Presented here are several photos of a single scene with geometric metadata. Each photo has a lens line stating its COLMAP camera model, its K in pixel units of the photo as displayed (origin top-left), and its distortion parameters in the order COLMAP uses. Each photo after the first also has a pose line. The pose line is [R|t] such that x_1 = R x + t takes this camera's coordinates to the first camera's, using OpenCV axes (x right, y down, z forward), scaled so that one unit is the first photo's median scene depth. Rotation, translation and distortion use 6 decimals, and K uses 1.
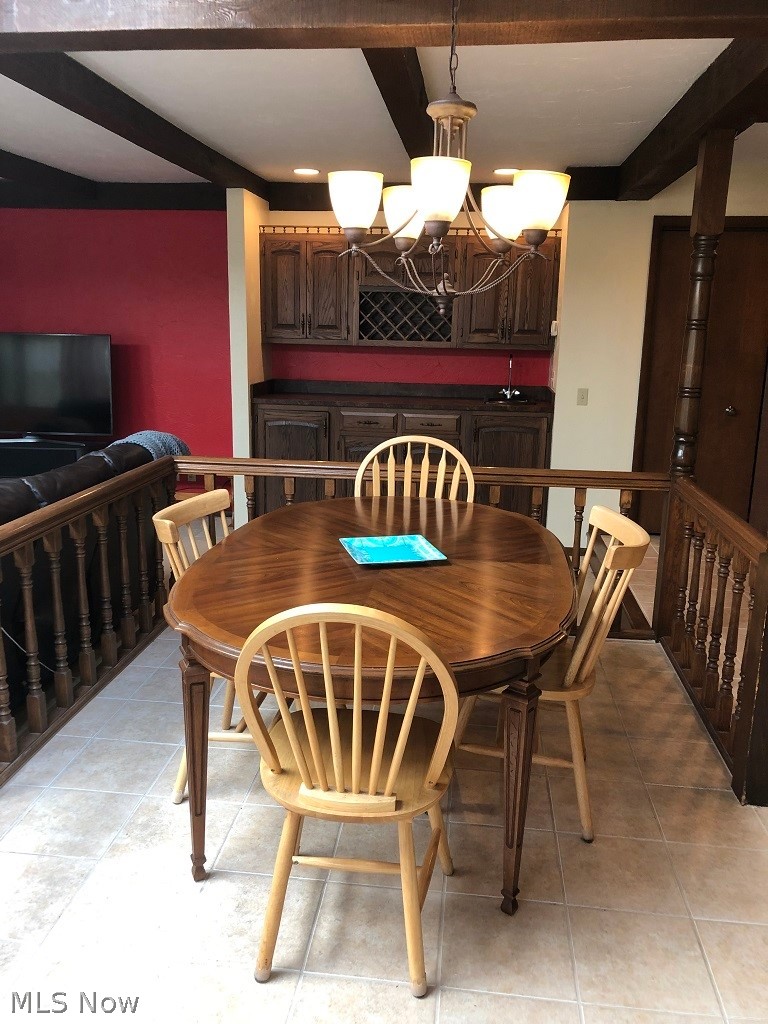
lens RADIAL K [[839.2, 0, 384.0], [0, 839.2, 512.4], [0, 0, 1]] dist [0.032653, 0.003532]
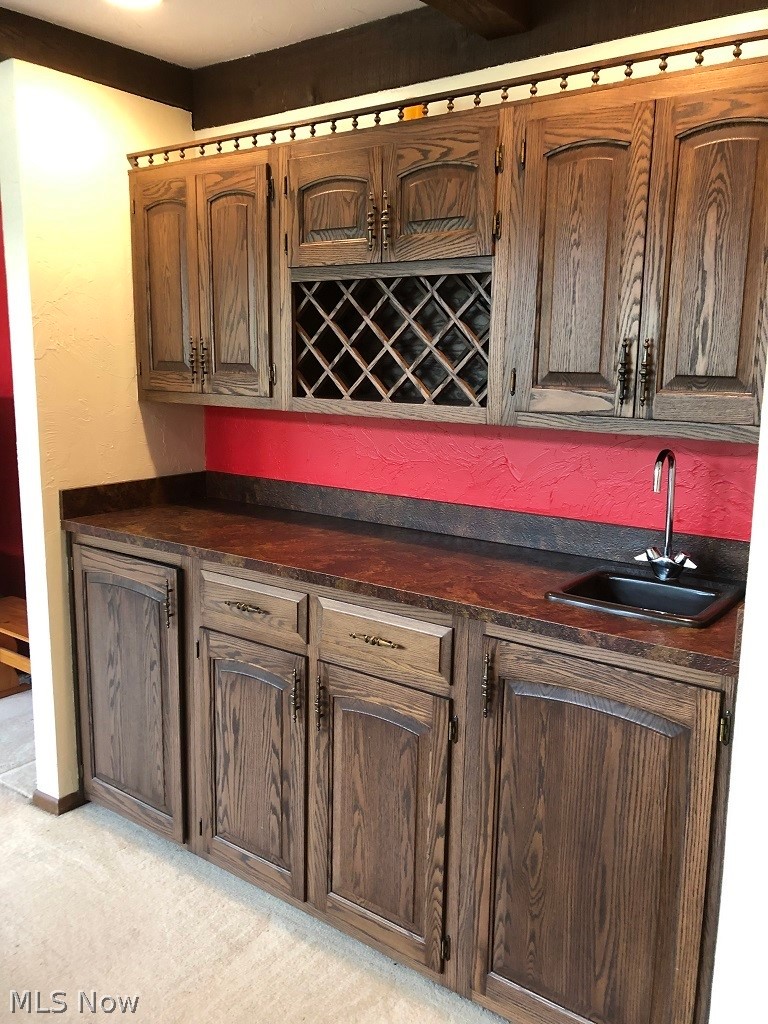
lens RADIAL K [[839.2, 0, 368.6], [0, 839.2, 495.0], [0, 0, 1]] dist [0.032653, 0.003532]
pose [[0.872313, 0.071787, -0.483650, 0.210462], [-0.101056, 0.994276, -0.034687, -0.147859], [0.478392, 0.079134, 0.874574, 0.663014]]
